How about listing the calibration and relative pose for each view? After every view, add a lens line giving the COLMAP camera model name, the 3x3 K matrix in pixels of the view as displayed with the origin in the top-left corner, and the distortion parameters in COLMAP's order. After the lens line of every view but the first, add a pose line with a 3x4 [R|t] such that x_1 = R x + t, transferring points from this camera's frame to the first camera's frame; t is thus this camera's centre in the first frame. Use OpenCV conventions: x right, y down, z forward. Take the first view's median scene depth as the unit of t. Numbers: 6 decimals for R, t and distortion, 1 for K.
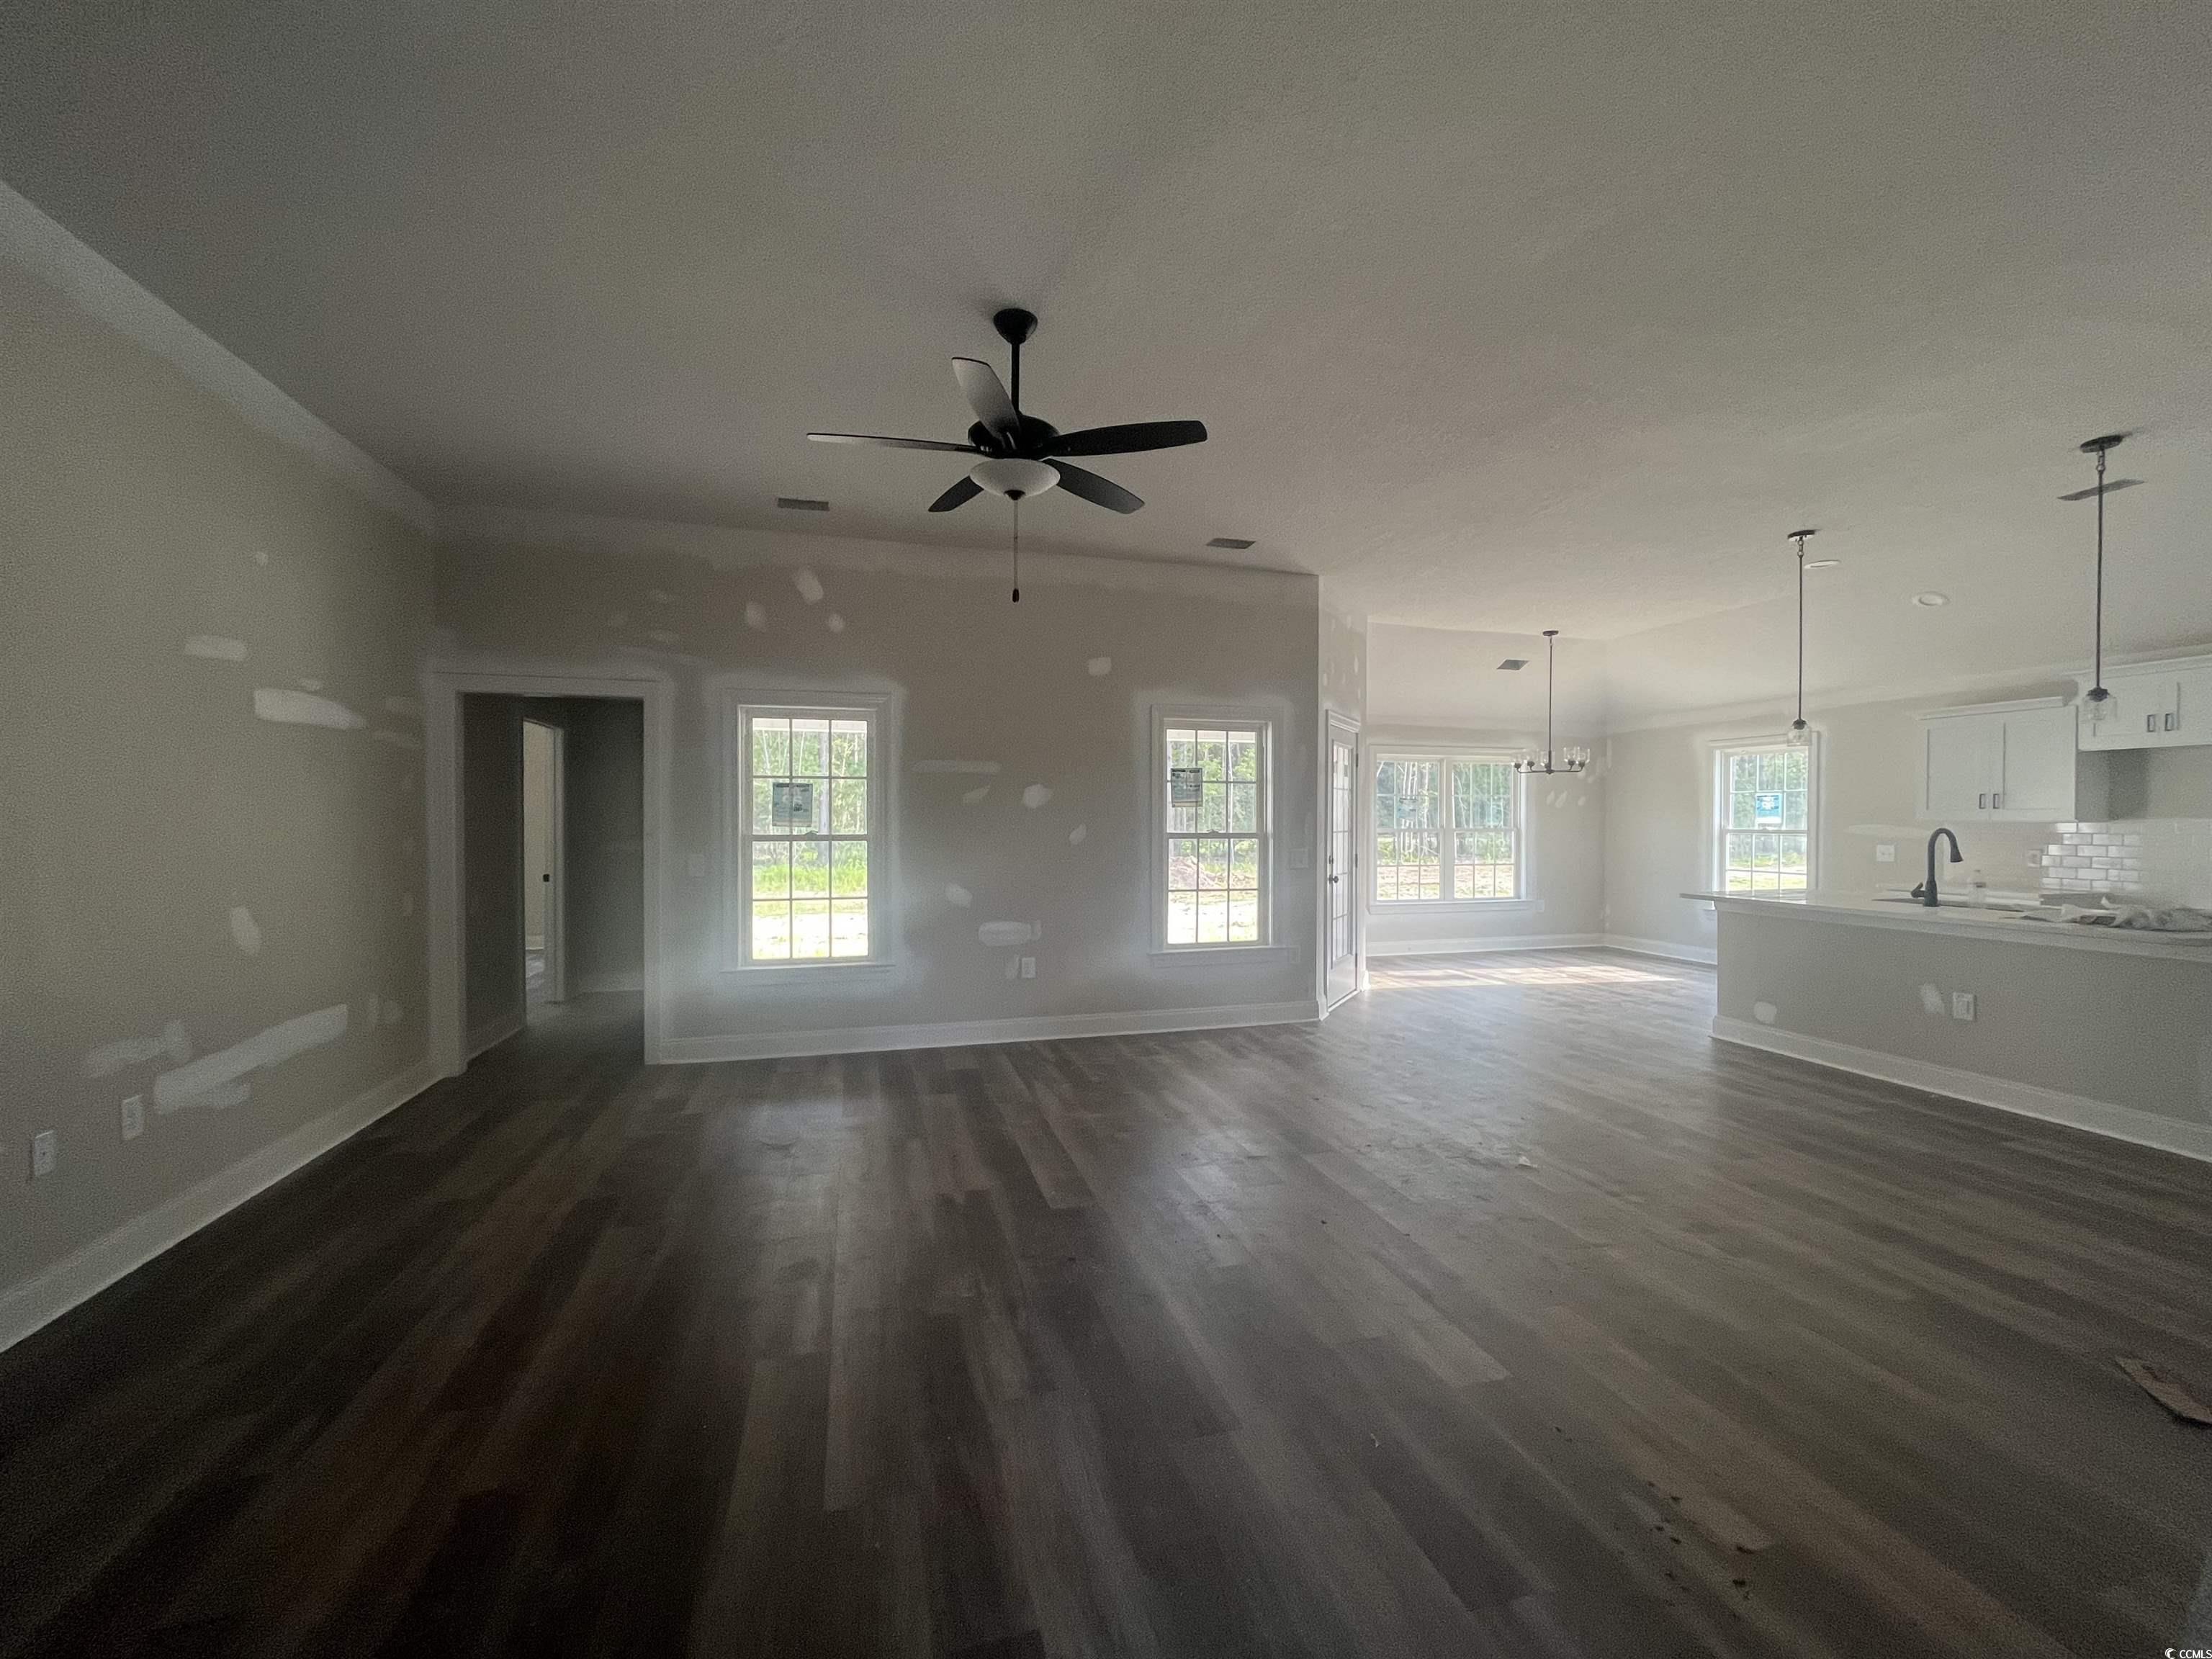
lens RADIAL K [[886.8, 0, 1110.1], [0, 886.8, 830.7], [0, 0, 1]] dist [-0.002693, -0.000036]
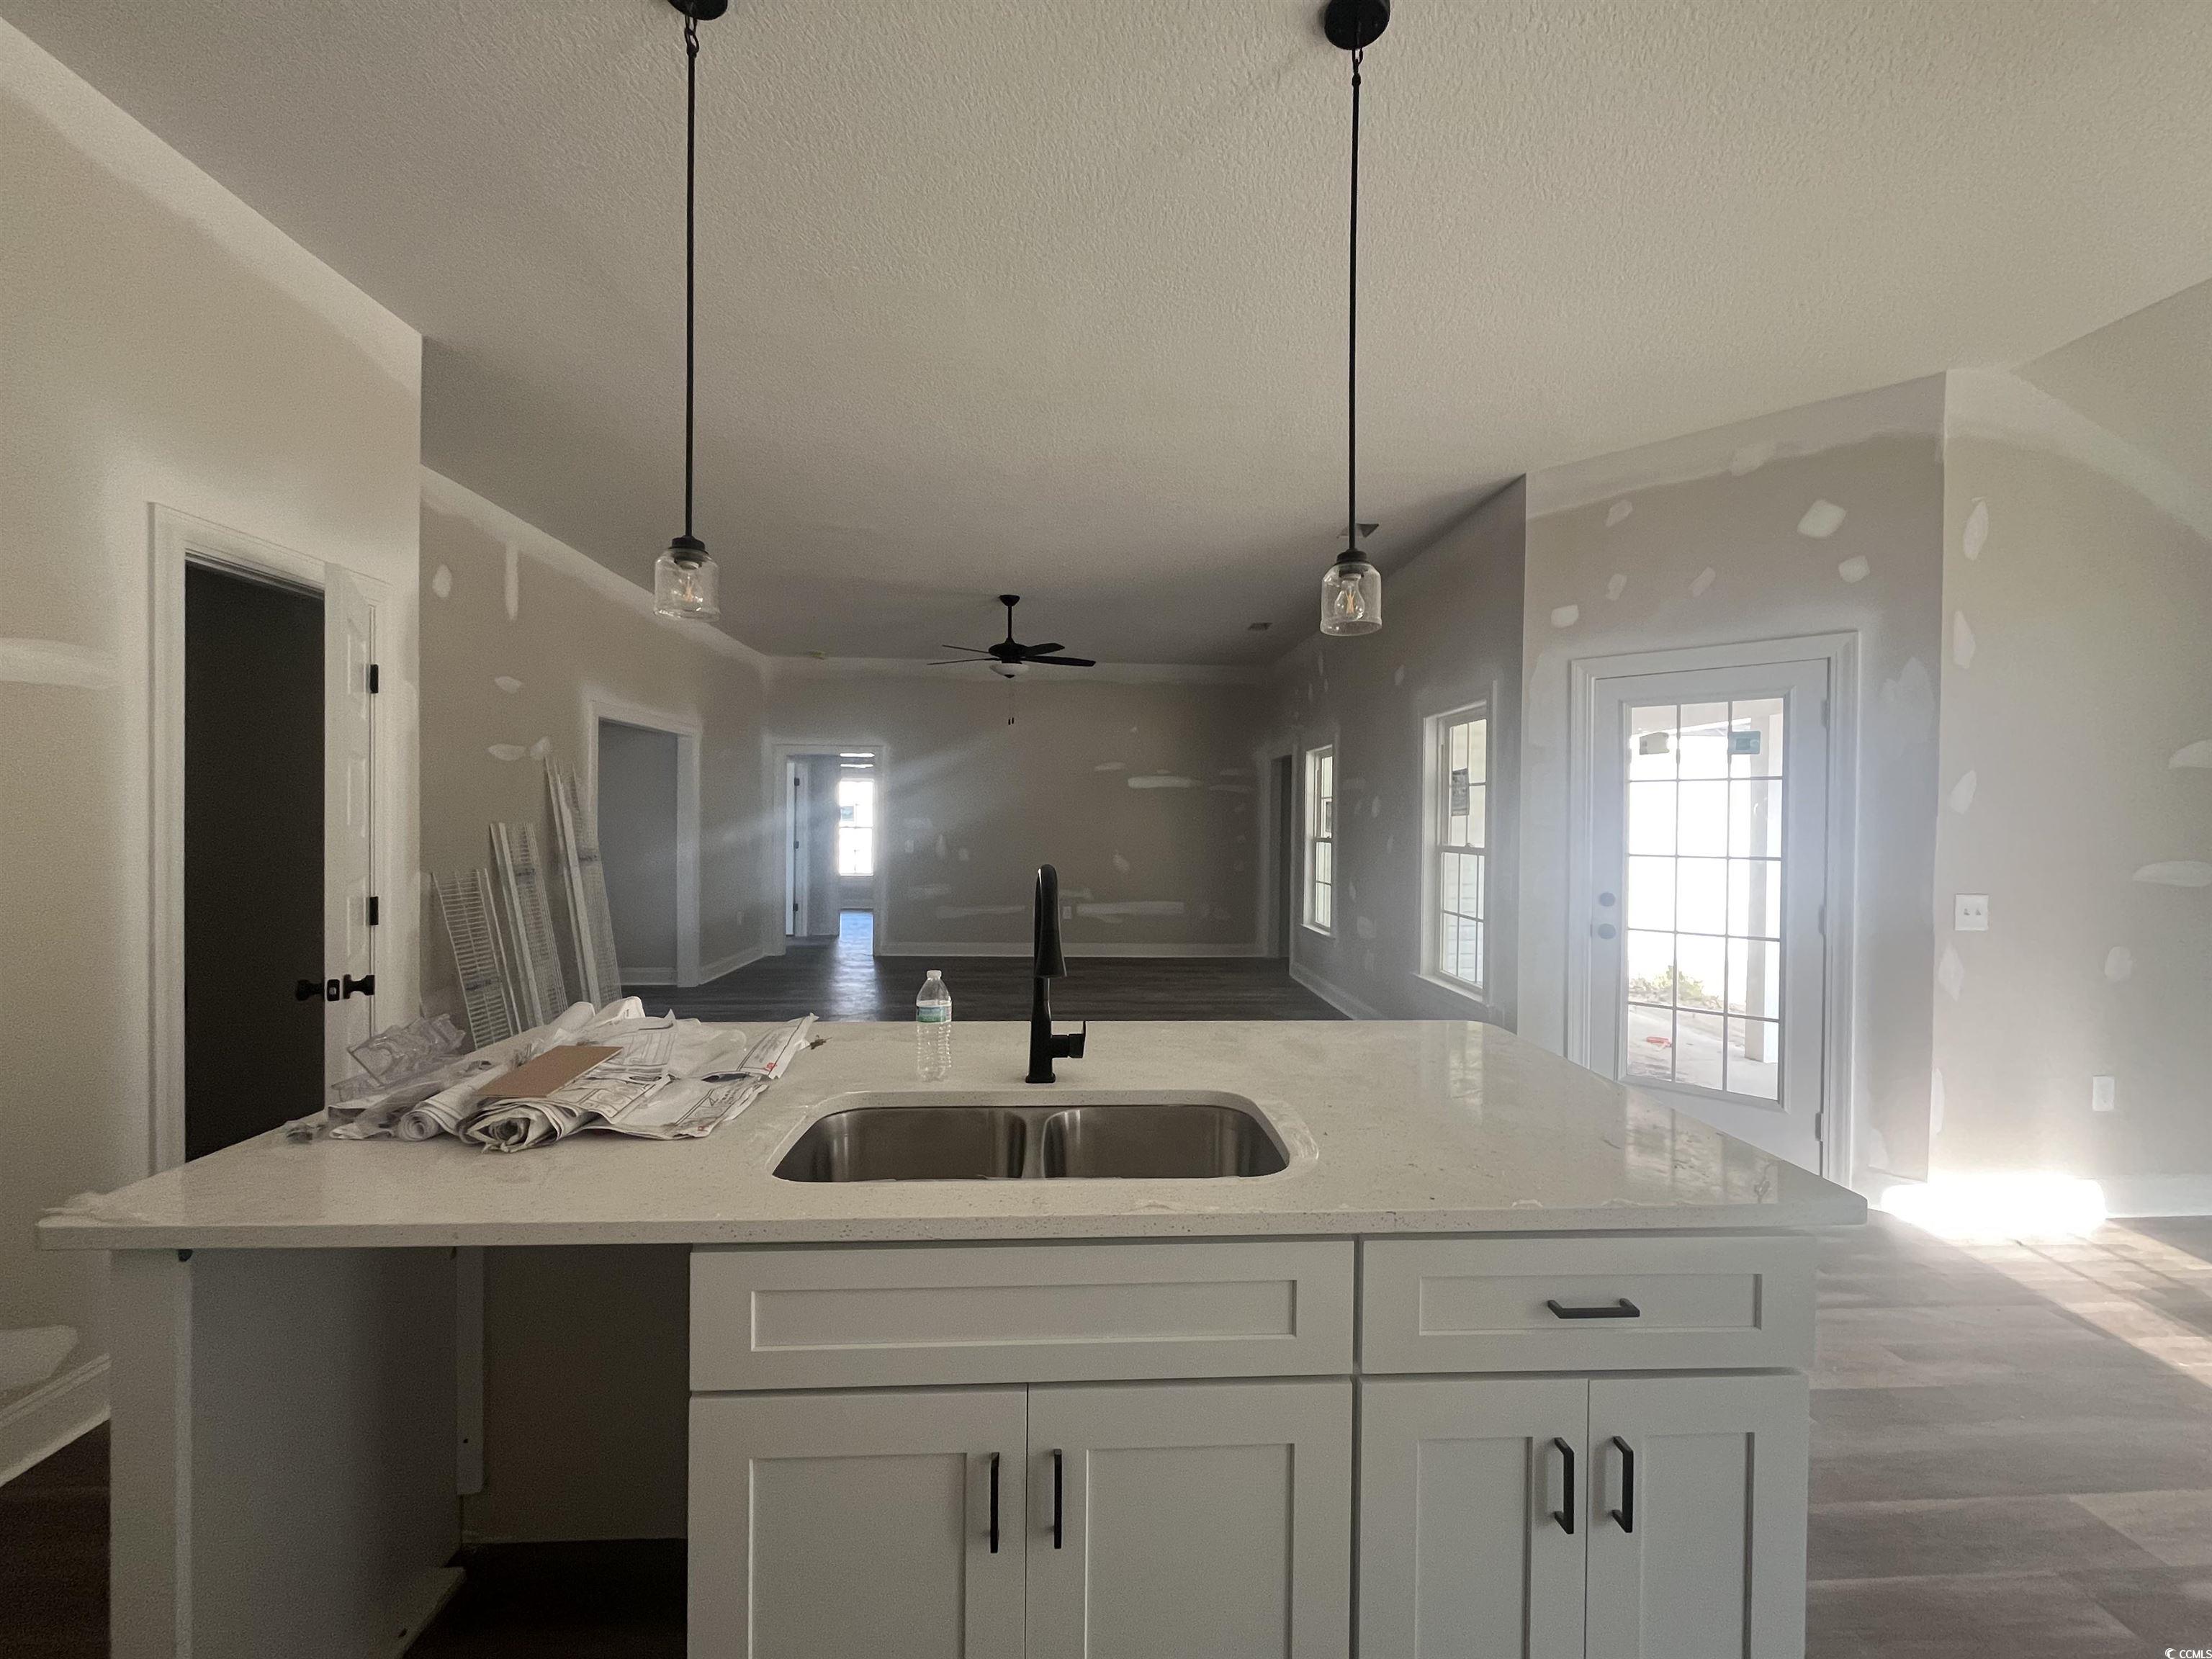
lens RADIAL K [[886.8, 0, 1110.0], [0, 886.8, 827.7], [0, 0, 1]] dist [-0.002693, -0.000036]
pose [[-0.209802, 0.005073, -0.977731, 1.429063], [-0.020544, 0.999743, 0.009595, -0.023308], [0.977528, 0.022099, -0.209644, 1.229611]]
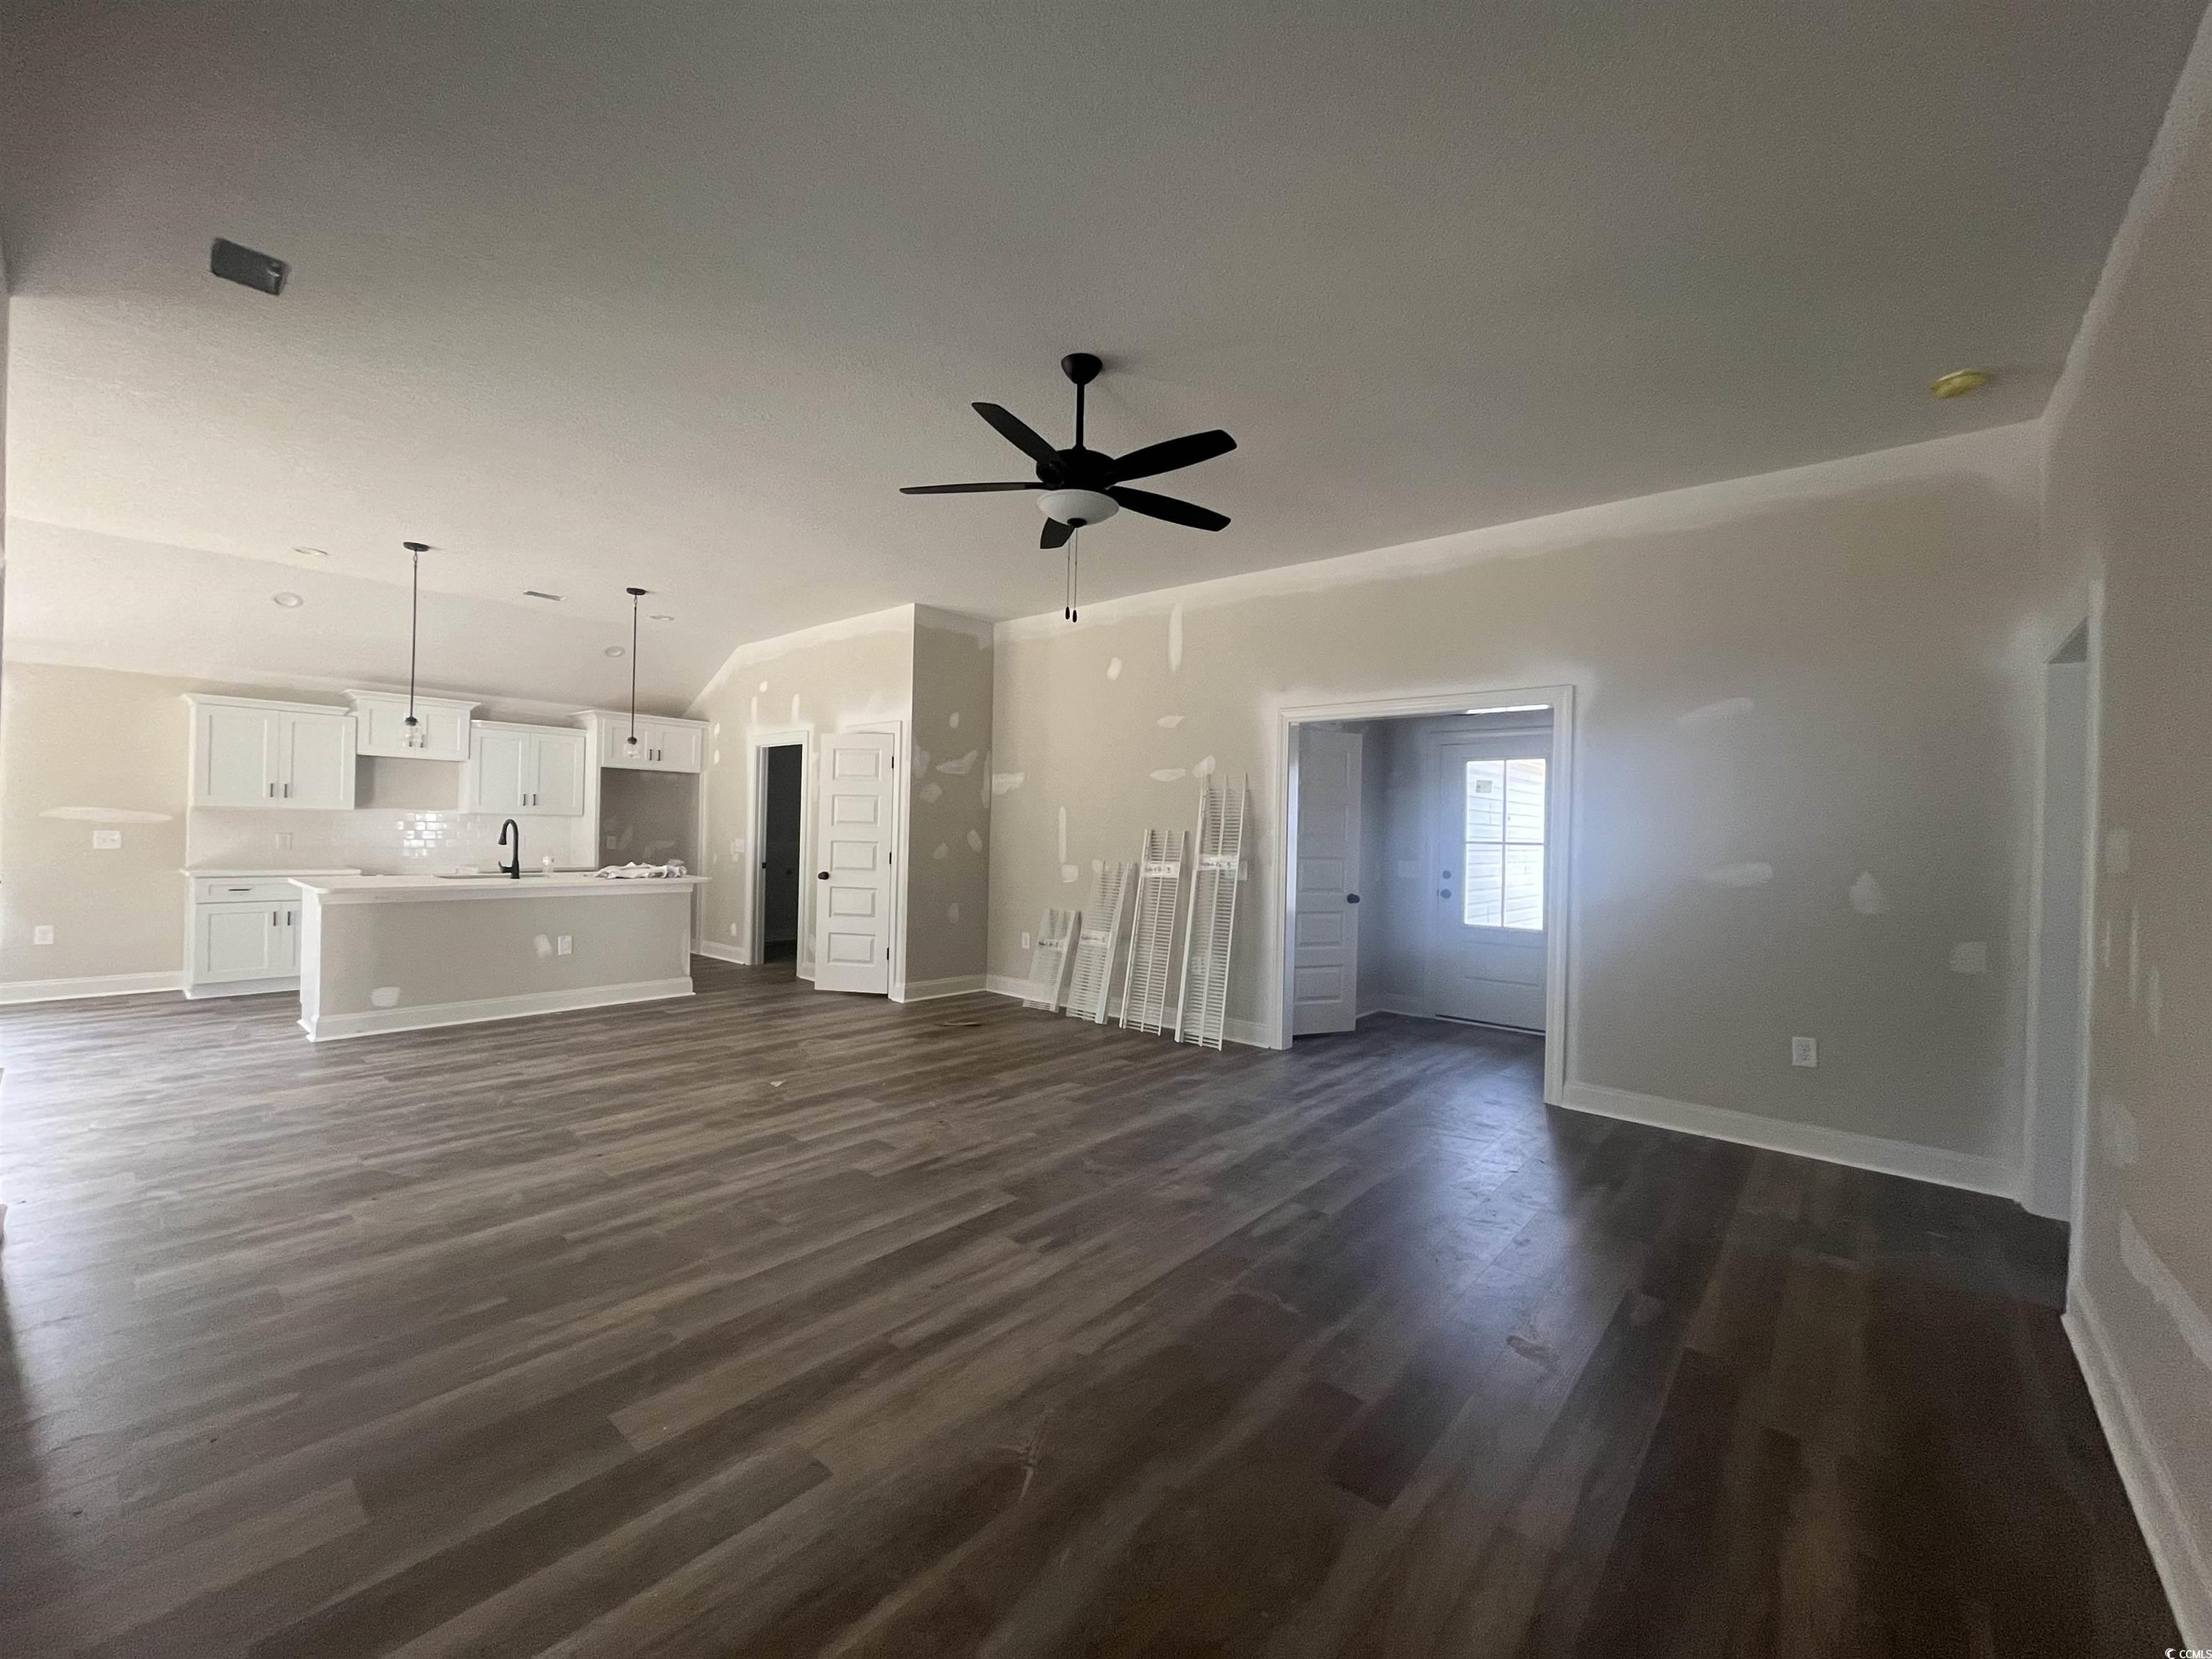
lens RADIAL K [[886.8, 0, 1105.4], [0, 886.8, 830.6], [0, 0, 1]] dist [-0.002693, -0.000036]
pose [[-0.553354, -0.012669, 0.832850, -0.732915], [-0.016343, 0.999857, 0.004351, -0.006930], [-0.832786, -0.011204, -0.553482, 1.116523]]
